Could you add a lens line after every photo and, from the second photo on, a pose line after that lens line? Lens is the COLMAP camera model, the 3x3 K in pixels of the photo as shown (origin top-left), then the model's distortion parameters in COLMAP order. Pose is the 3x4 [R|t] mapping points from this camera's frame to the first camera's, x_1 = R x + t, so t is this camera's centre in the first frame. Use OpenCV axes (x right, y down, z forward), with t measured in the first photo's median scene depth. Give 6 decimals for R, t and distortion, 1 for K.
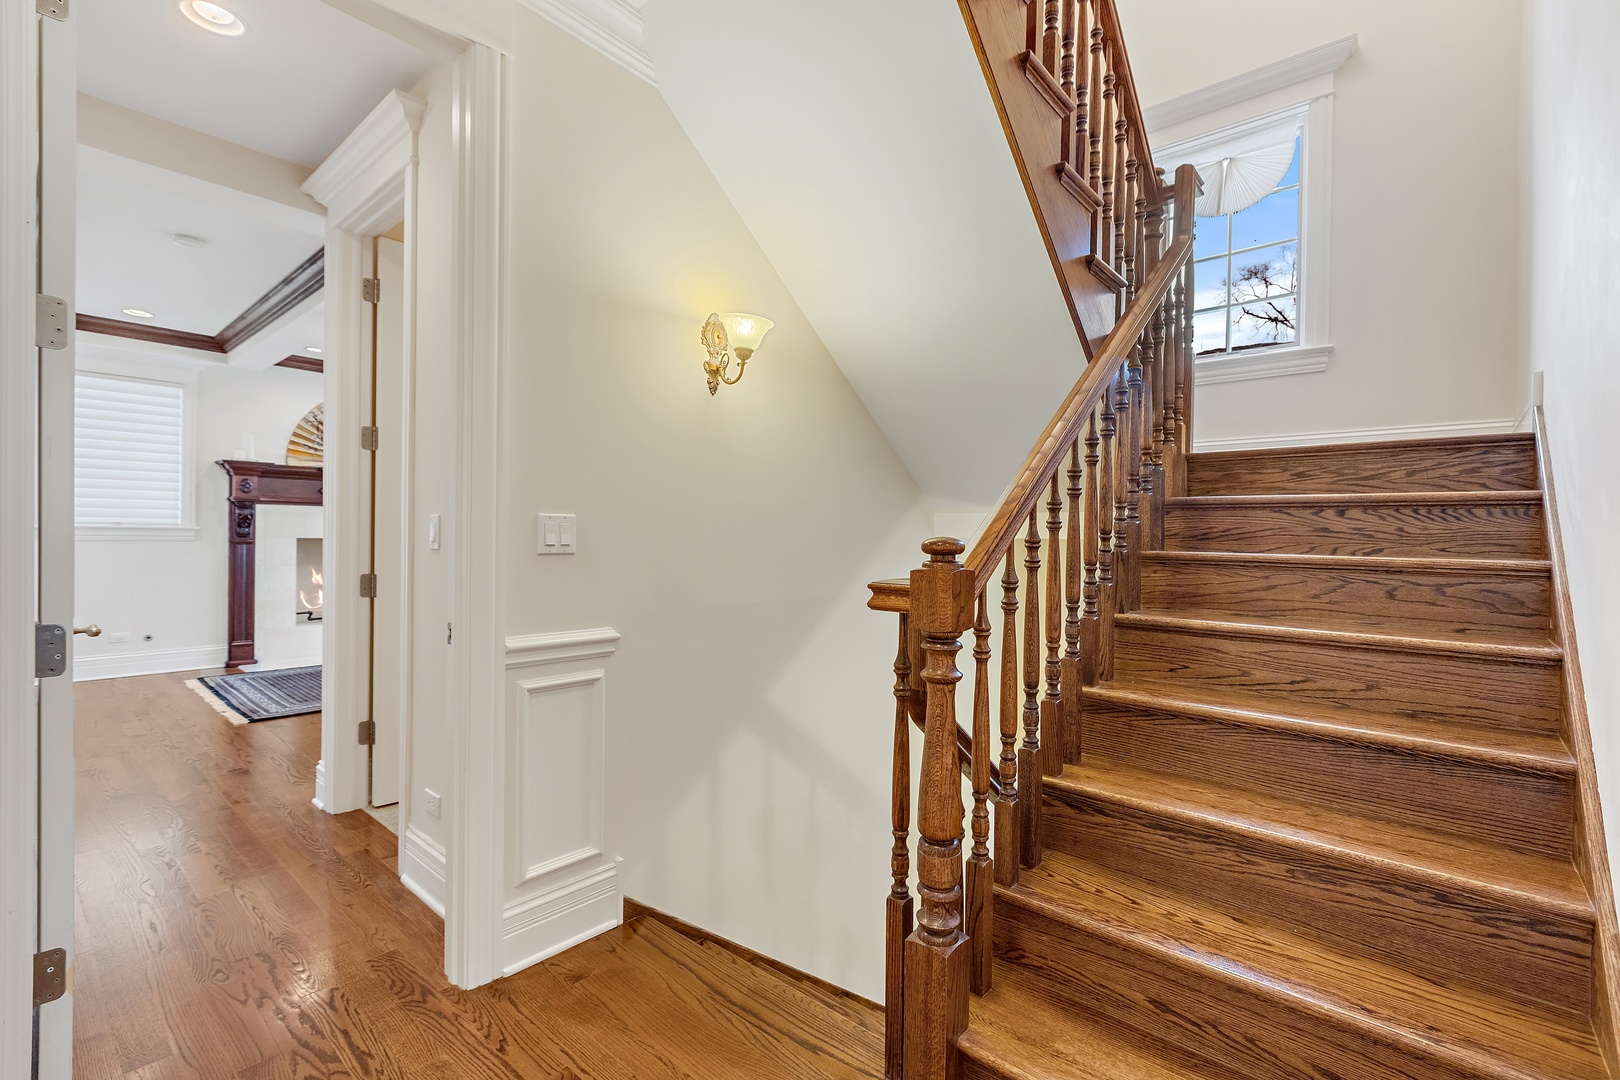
lens RADIAL K [[716.3, 0, 816.0], [0, 716.3, 542.8], [0, 0, 1]] dist [0.002136, 0.000301]
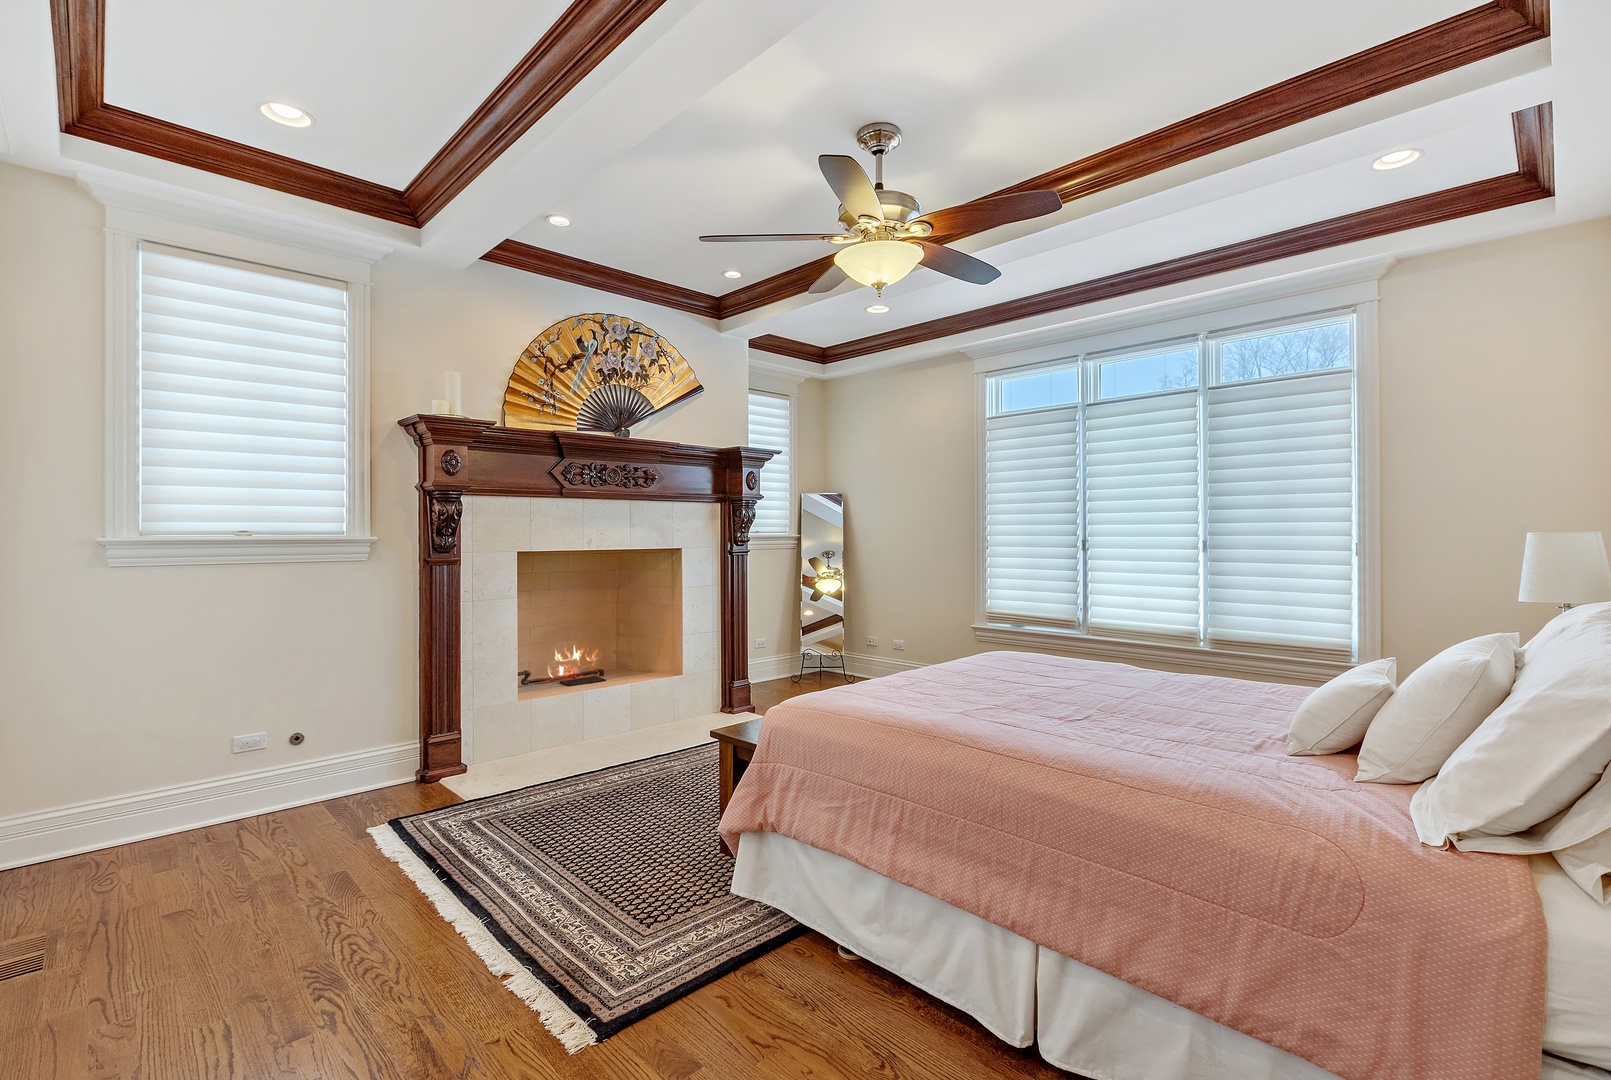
lens RADIAL K [[712.3, 0, 799.1], [0, 712.3, 532.5], [0, 0, 1]] dist [0.002136, 0.000301]
pose [[0.997621, -0.013141, -0.067670, -0.478949], [0.012795, 0.999903, -0.005553, -0.017284], [0.067737, 0.004674, 0.997692, 0.453453]]
